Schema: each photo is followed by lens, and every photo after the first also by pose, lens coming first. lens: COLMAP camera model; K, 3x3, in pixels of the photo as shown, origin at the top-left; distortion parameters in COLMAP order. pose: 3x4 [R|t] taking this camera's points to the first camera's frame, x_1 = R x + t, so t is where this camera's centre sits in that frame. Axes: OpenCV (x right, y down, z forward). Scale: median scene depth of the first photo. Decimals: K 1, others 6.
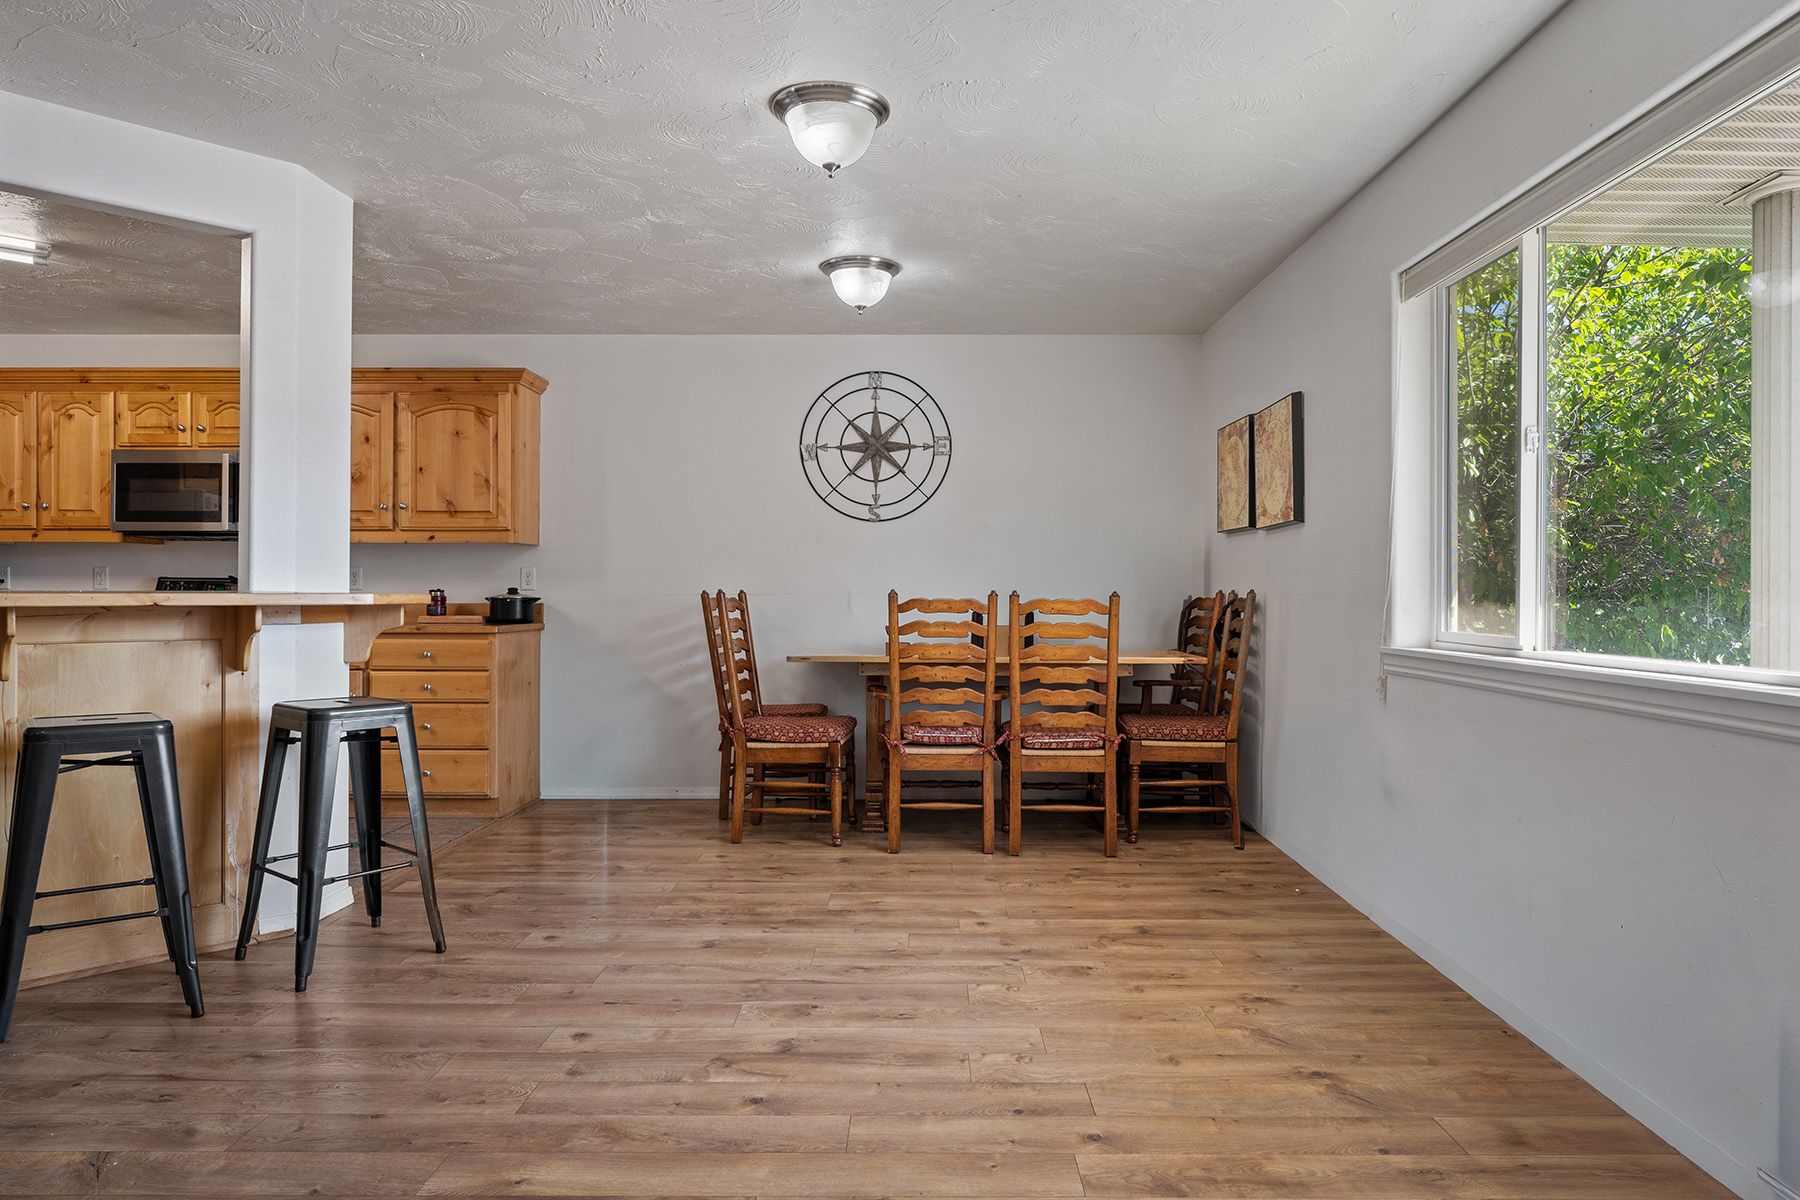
lens RADIAL K [[1118.7, 0, 918.3], [0, 1118.7, 593.6], [0, 0, 1]] dist [-0.003687, 0.001719]
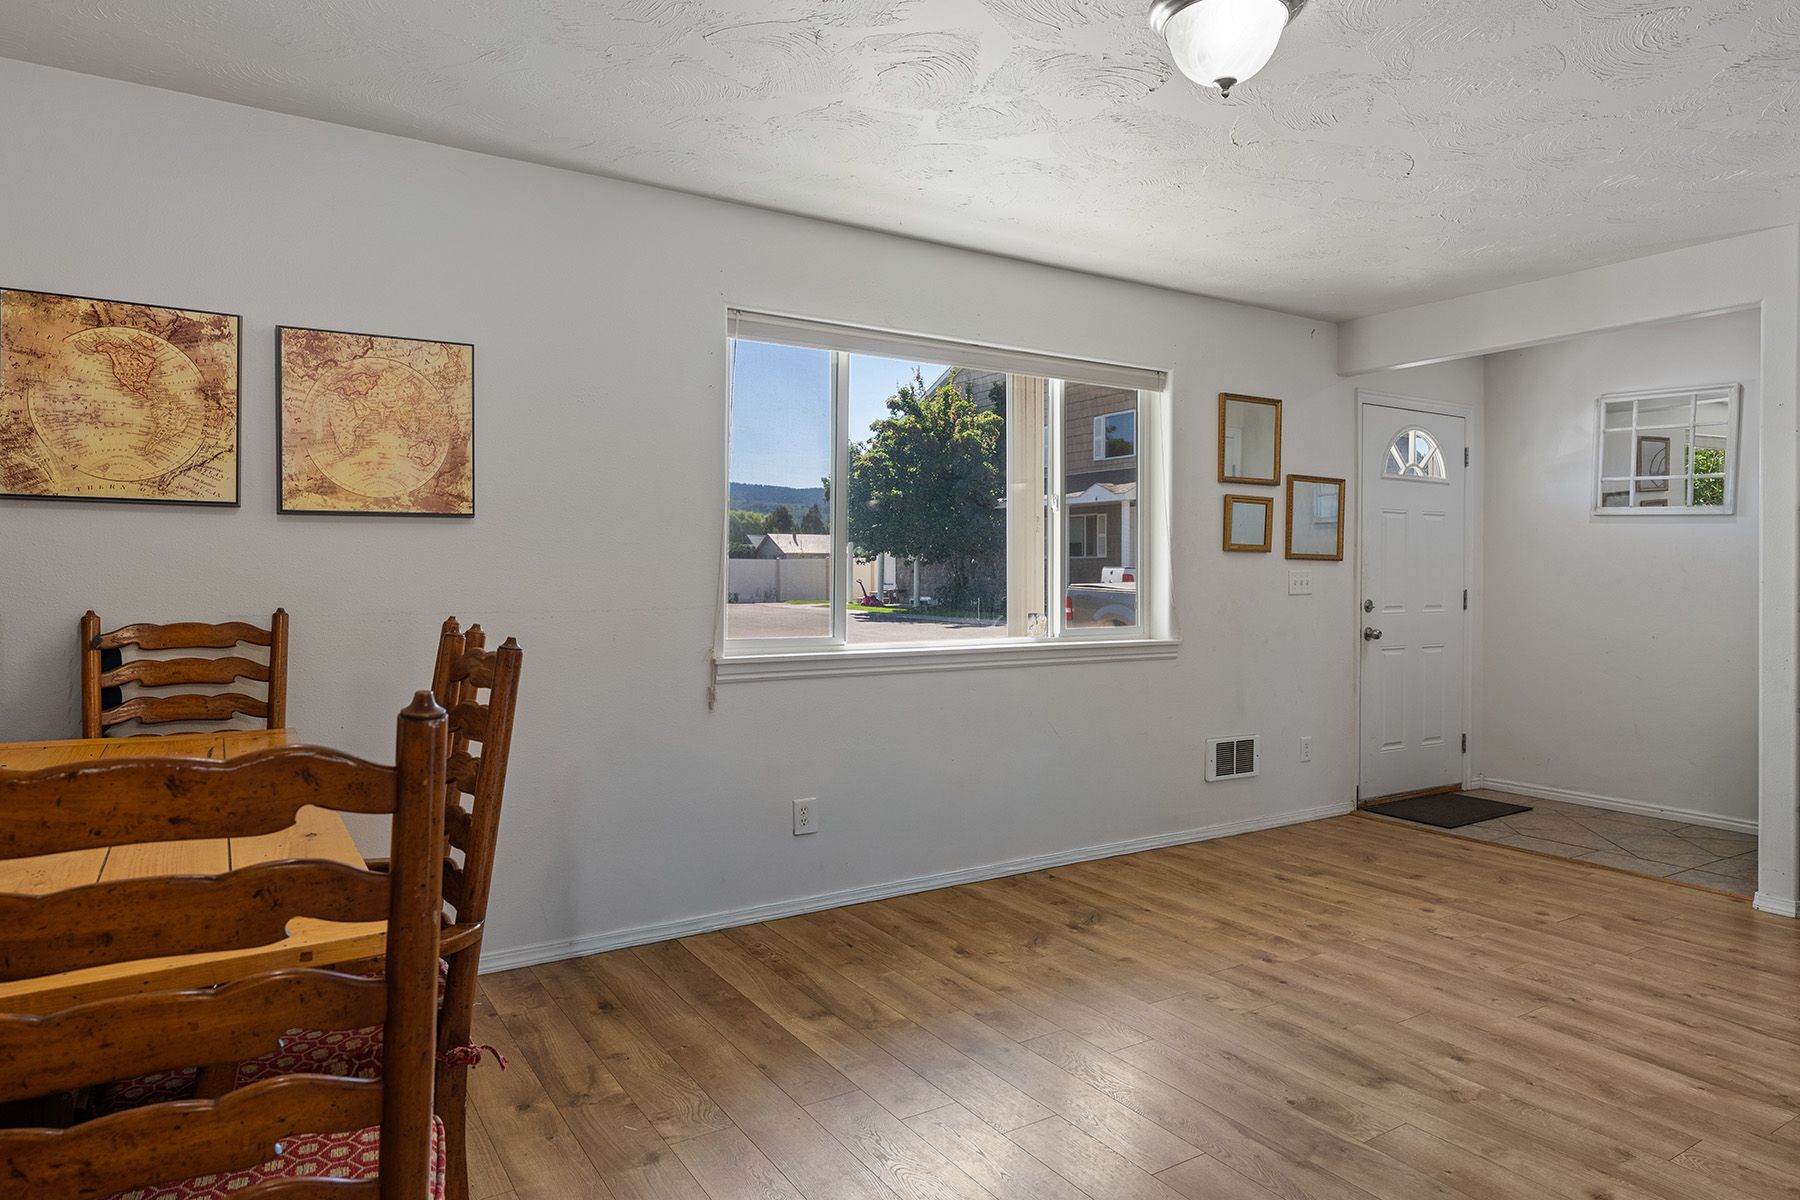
lens RADIAL K [[1076.9, 0, 884.2], [0, 1076.9, 569.2], [0, 0, 1]] dist [-0.002563, 0.001460]
pose [[-0.530832, -0.000982, 0.847476, -0.397458], [-0.003858, 0.999992, -0.001257, -0.027008], [-0.847468, -0.003937, -0.530831, 1.076124]]
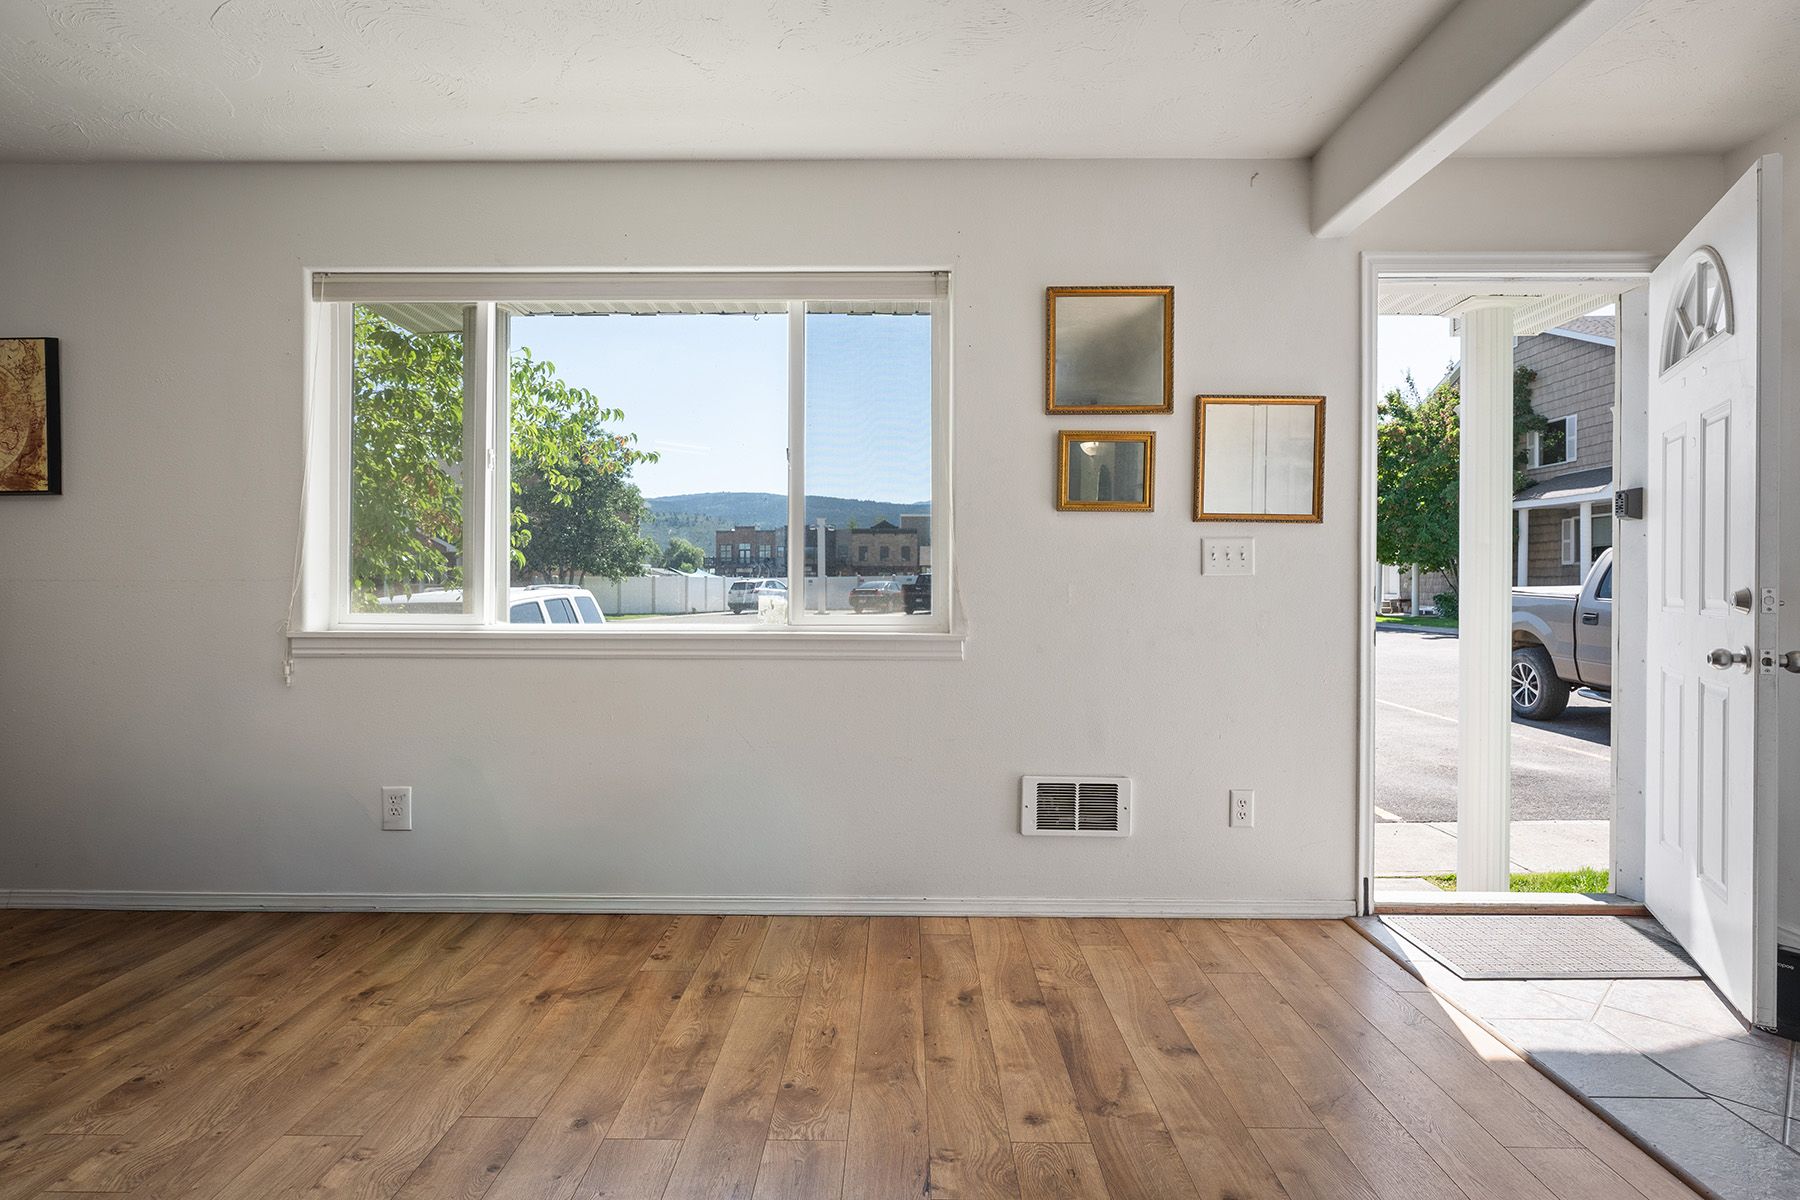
lens RADIAL K [[908.0, 0, 894.1], [0, 908.0, 582.3], [0, 0, 1]] dist [-0.002452, 0.000064]
pose [[0.011598, 0.000989, 0.999932, -0.309570], [-0.001069, 0.999999, -0.000977, 0.002142], [-0.999932, -0.001058, 0.011600, 0.339362]]
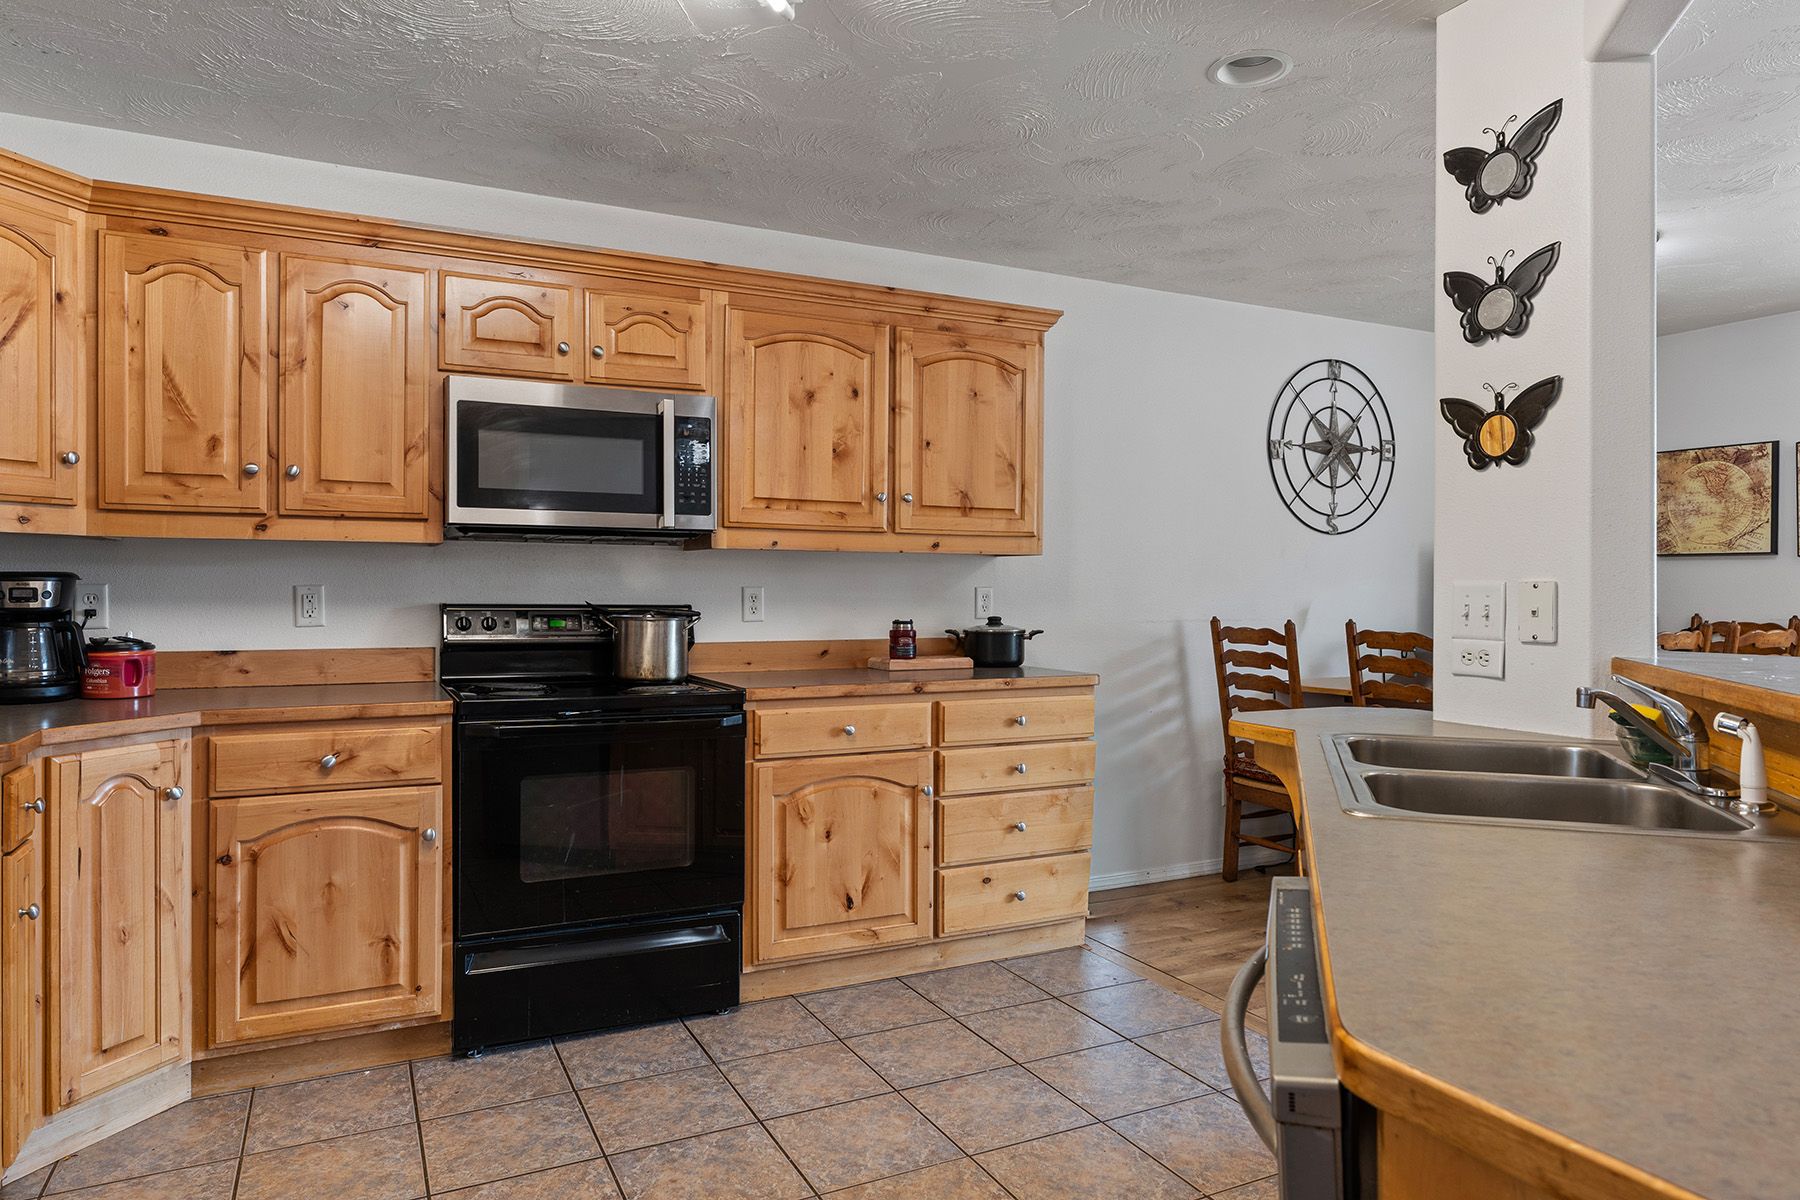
lens RADIAL K [[1115.2, 0, 901.1], [0, 1115.2, 595.6], [0, 0, 1]] dist [-0.005376, 0.001568]
pose [[0.893637, -0.002081, 0.448785, -0.910692], [-0.001113, 0.999976, 0.006854, -0.028962], [-0.448789, -0.006625, 0.893613, 0.484128]]
